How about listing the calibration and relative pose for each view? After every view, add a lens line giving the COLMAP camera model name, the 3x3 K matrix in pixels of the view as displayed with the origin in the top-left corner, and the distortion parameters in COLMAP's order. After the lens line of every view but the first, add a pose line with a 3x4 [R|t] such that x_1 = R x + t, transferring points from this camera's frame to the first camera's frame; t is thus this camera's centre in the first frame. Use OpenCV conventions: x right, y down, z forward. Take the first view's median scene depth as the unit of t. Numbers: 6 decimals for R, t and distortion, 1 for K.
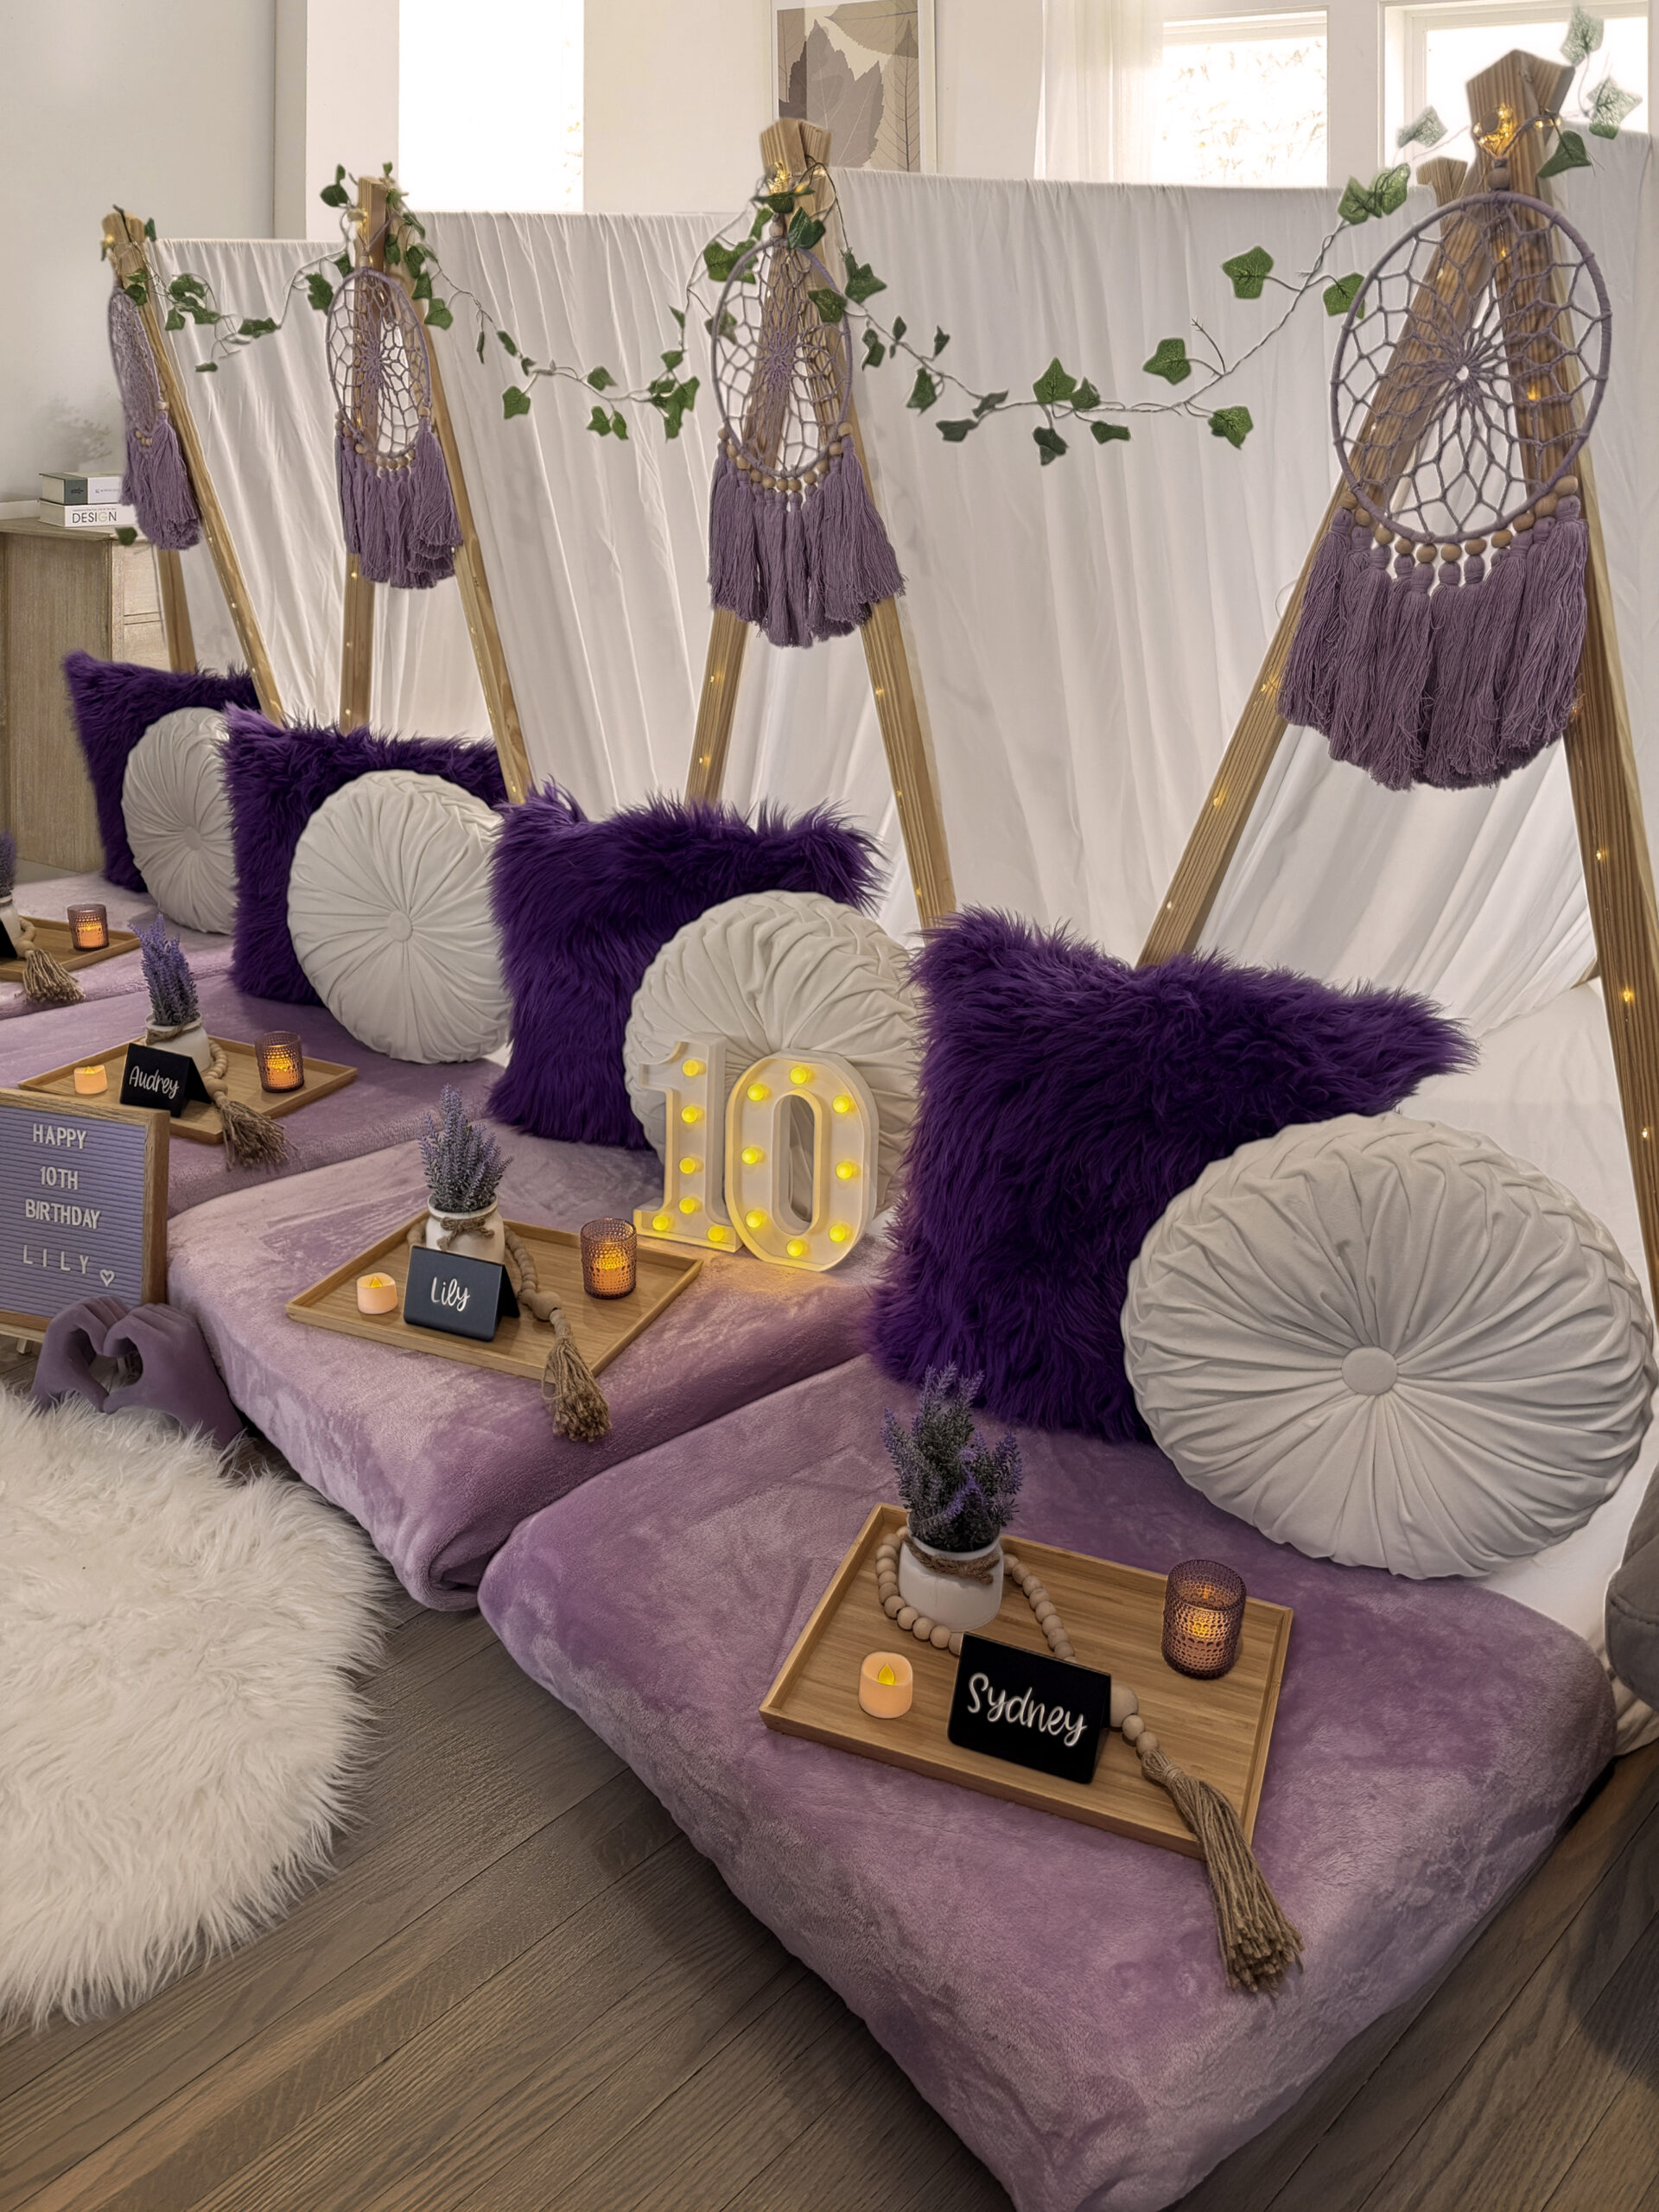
lens RADIAL K [[1656.1, 0, 829.5], [0, 1656.1, 1106.0], [0, 0, 1]] dist [0.003971, -0.005073]
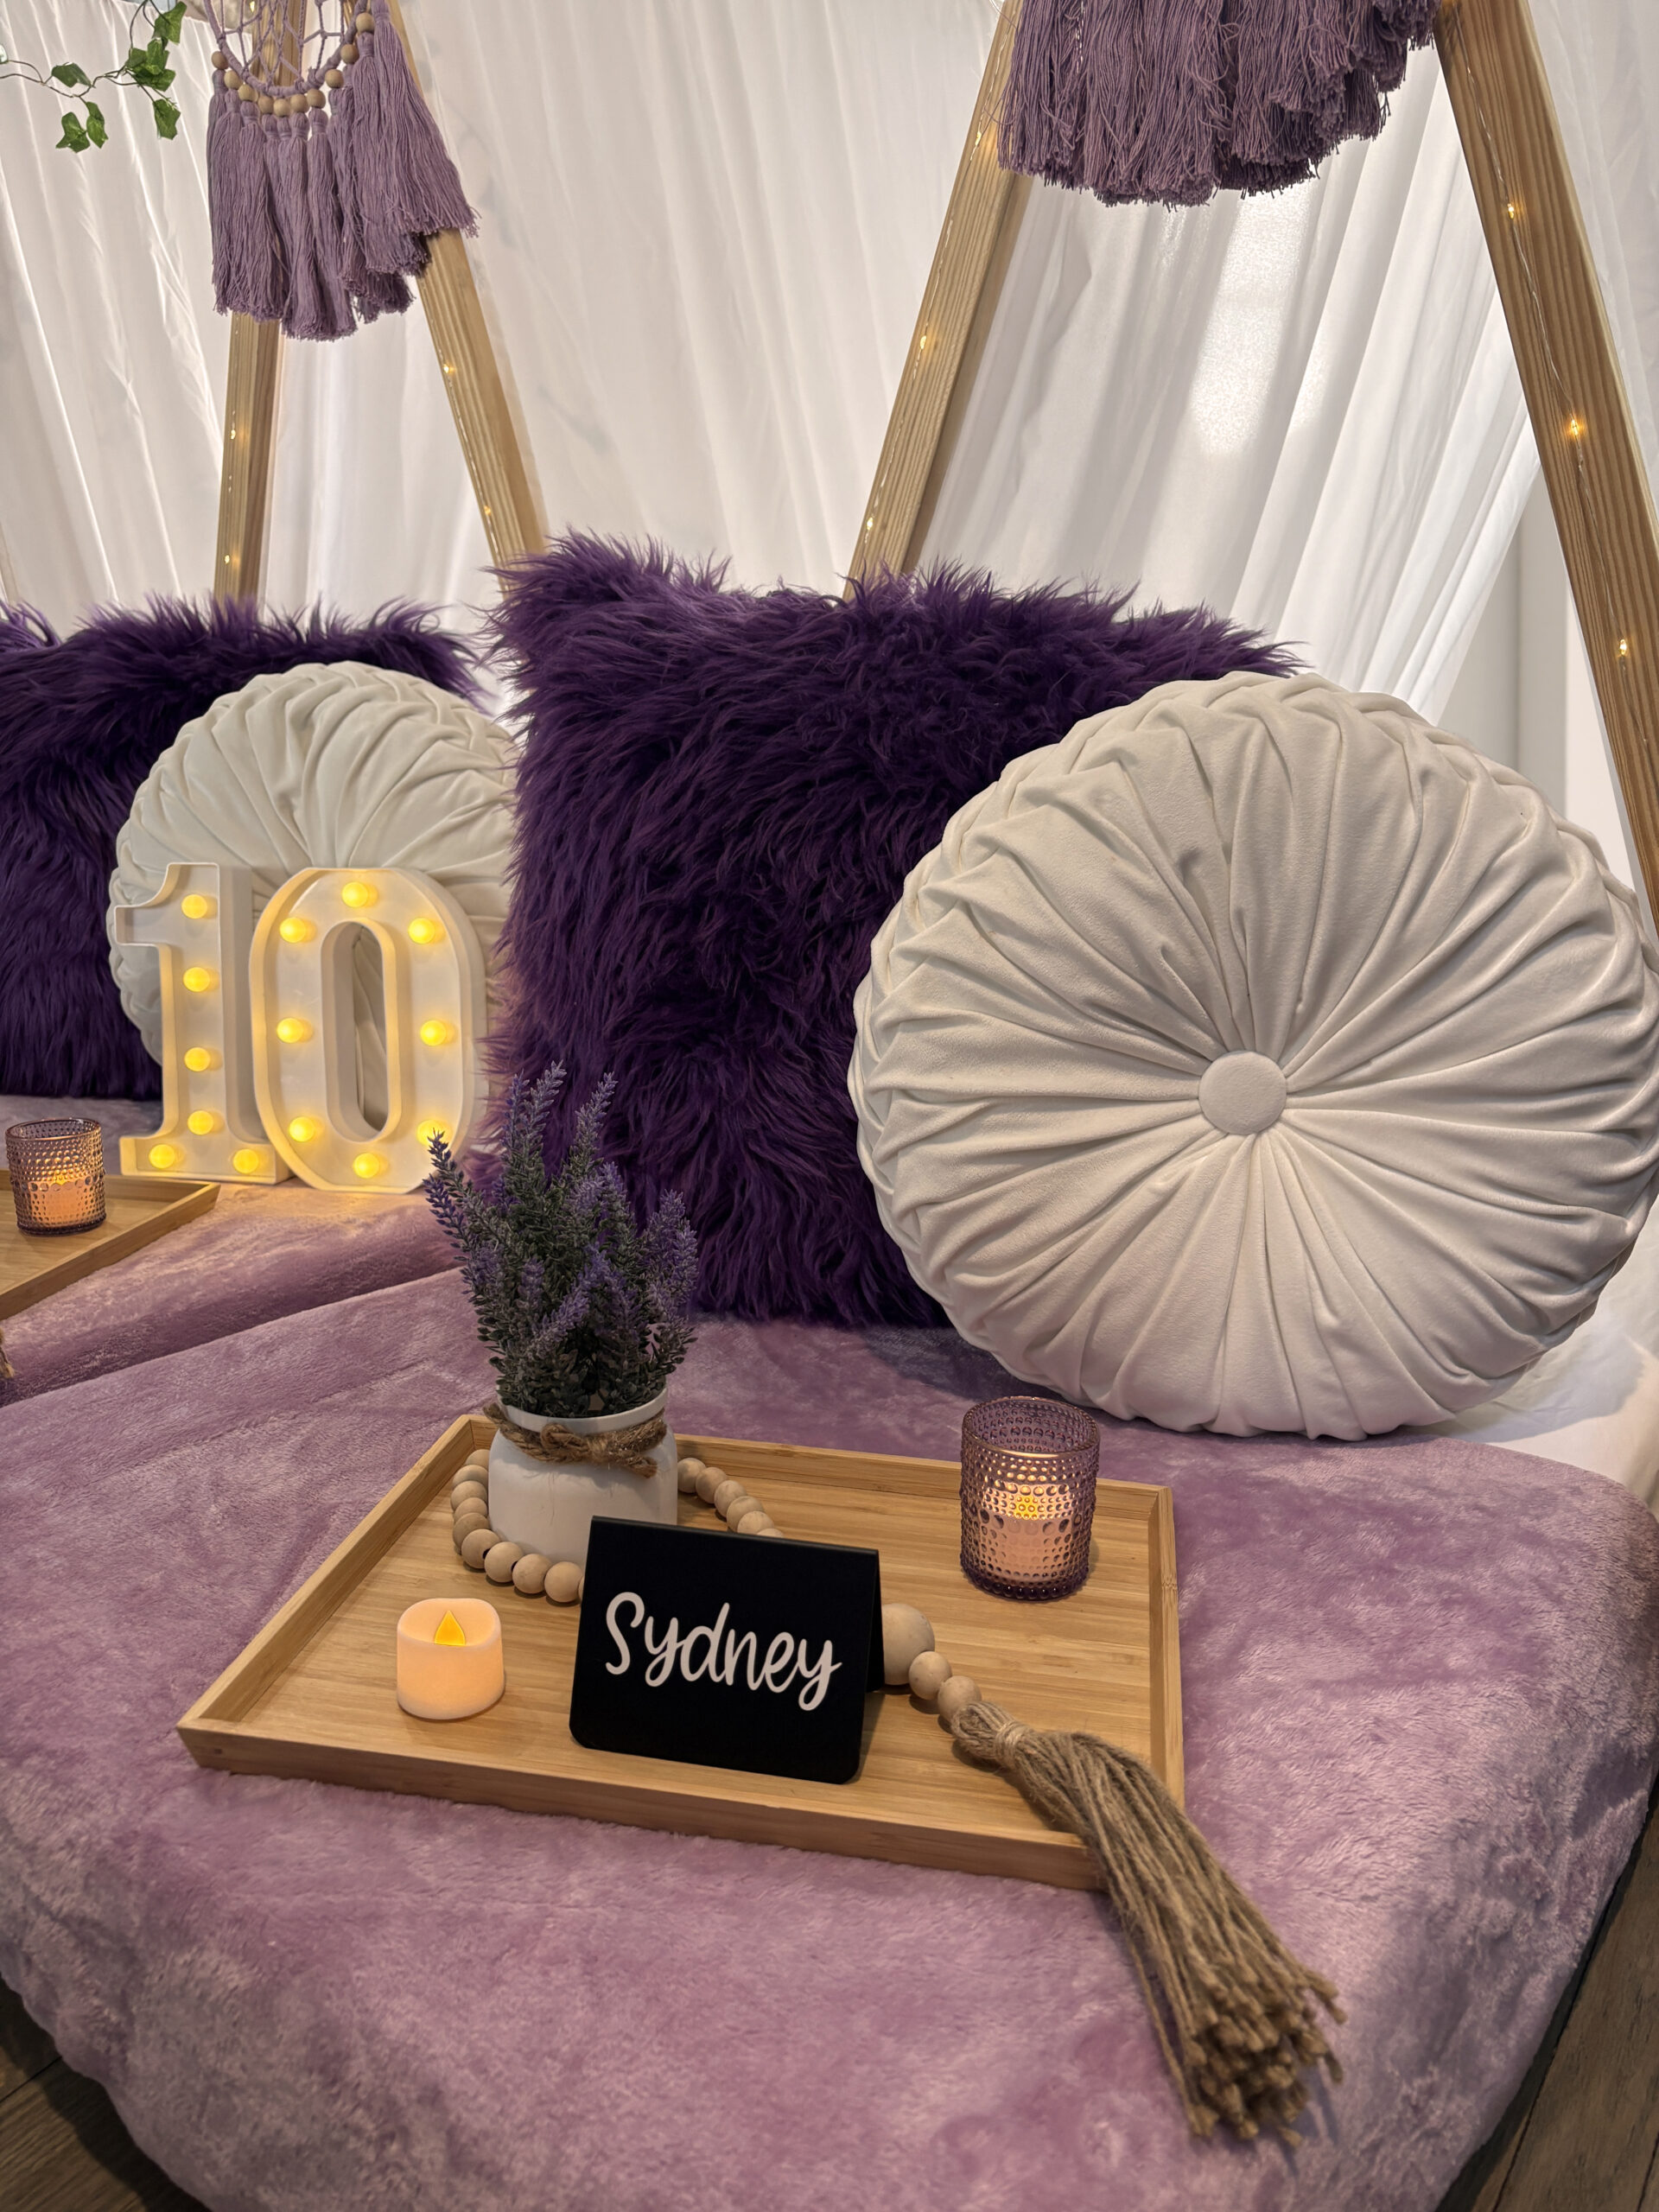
lens RADIAL K [[1687.9, 0, 841.1], [0, 1687.9, 1106.8], [0, 0, 1]] dist [0.010810, -0.015561]
pose [[0.981300, -0.051491, 0.185470, 0.062538], [0.078219, 0.987084, -0.139808, 0.254348], [-0.175875, 0.151701, 0.972653, 0.430539]]
